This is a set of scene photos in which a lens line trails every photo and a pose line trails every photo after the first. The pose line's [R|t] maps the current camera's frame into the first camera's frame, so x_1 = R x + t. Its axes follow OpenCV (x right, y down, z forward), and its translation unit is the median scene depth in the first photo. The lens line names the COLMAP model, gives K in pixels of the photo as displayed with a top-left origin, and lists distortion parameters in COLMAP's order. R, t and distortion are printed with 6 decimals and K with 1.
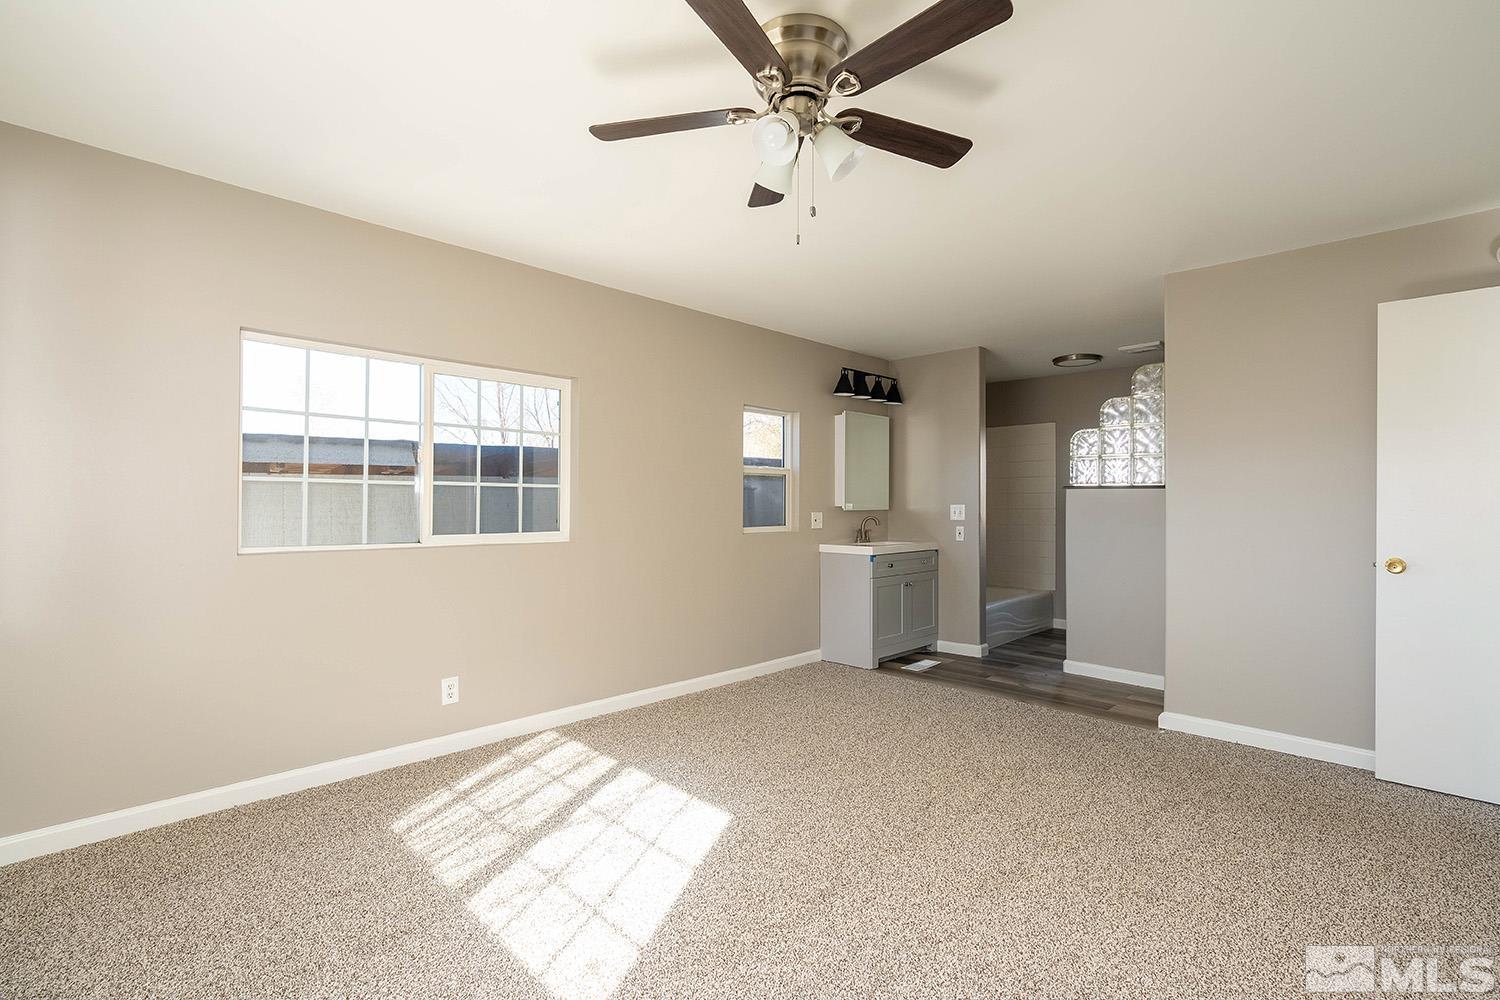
lens RADIAL K [[681.2, 0, 755.7], [0, 681.2, 502.3], [0, 0, 1]] dist [0.003100, -0.000296]
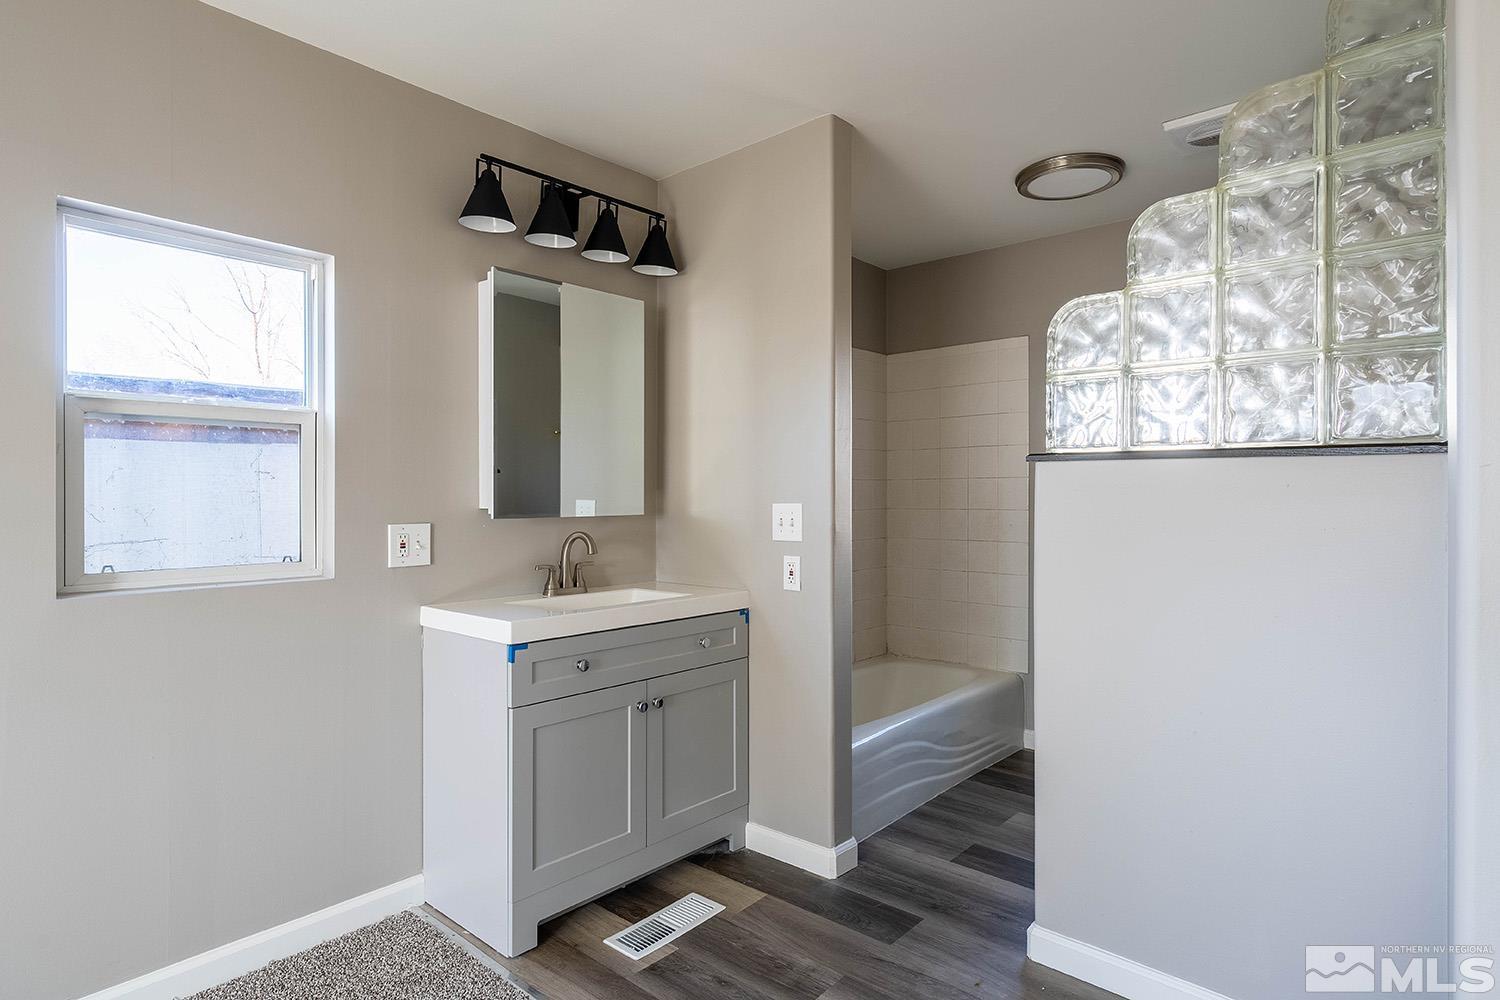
lens RADIAL K [[801.7, 0, 753.2], [0, 801.7, 503.0], [0, 0, 1]] dist [0.000529, 0.000592]
pose [[0.998346, -0.002109, 0.057448, 0.278405], [0.001602, 0.999959, 0.008866, -0.001115], [-0.057465, -0.008760, 0.998309, 0.576431]]
